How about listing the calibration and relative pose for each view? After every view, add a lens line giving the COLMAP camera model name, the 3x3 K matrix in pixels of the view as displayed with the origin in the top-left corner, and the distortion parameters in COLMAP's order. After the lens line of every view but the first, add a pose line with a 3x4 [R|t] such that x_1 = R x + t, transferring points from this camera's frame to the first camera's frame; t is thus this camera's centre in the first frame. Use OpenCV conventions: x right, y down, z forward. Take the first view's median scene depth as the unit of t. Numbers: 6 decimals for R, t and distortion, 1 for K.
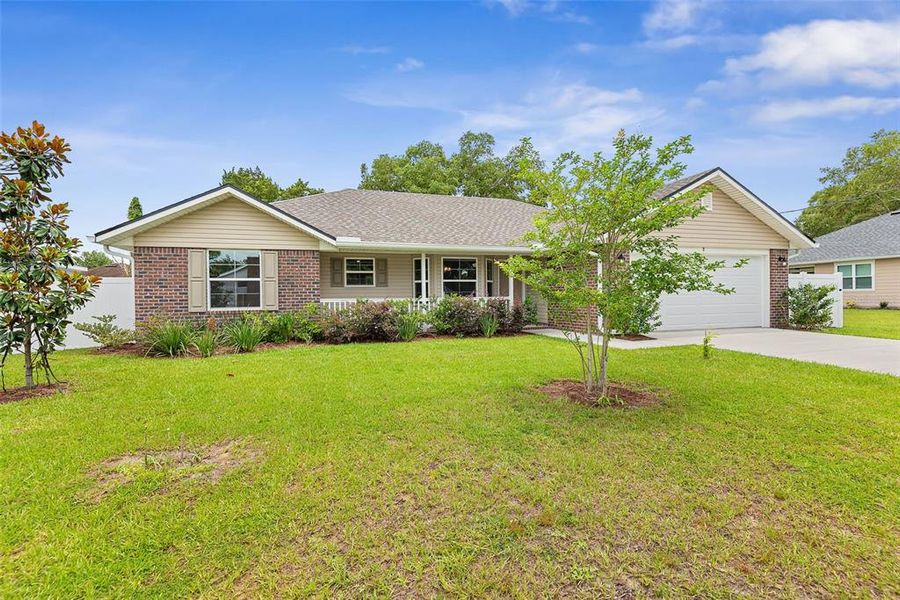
lens RADIAL K [[419.0, 0, 450.8], [0, 419.0, 295.0], [0, 0, 1]] dist [0.001563, 0.000169]
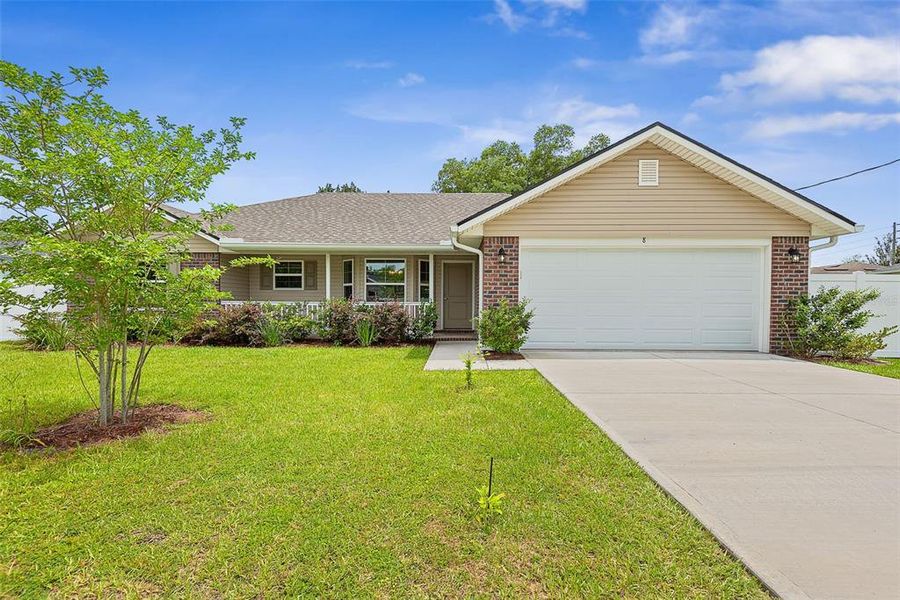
lens RADIAL K [[405.9, 0, 450.7], [0, 405.9, 298.8], [0, 0, 1]] dist [0.034997, -0.020423]
pose [[0.951090, 0.012693, -0.308652, 0.443286], [-0.011687, 0.999919, 0.005107, -0.007000], [0.308692, -0.001250, 0.951161, 0.197618]]
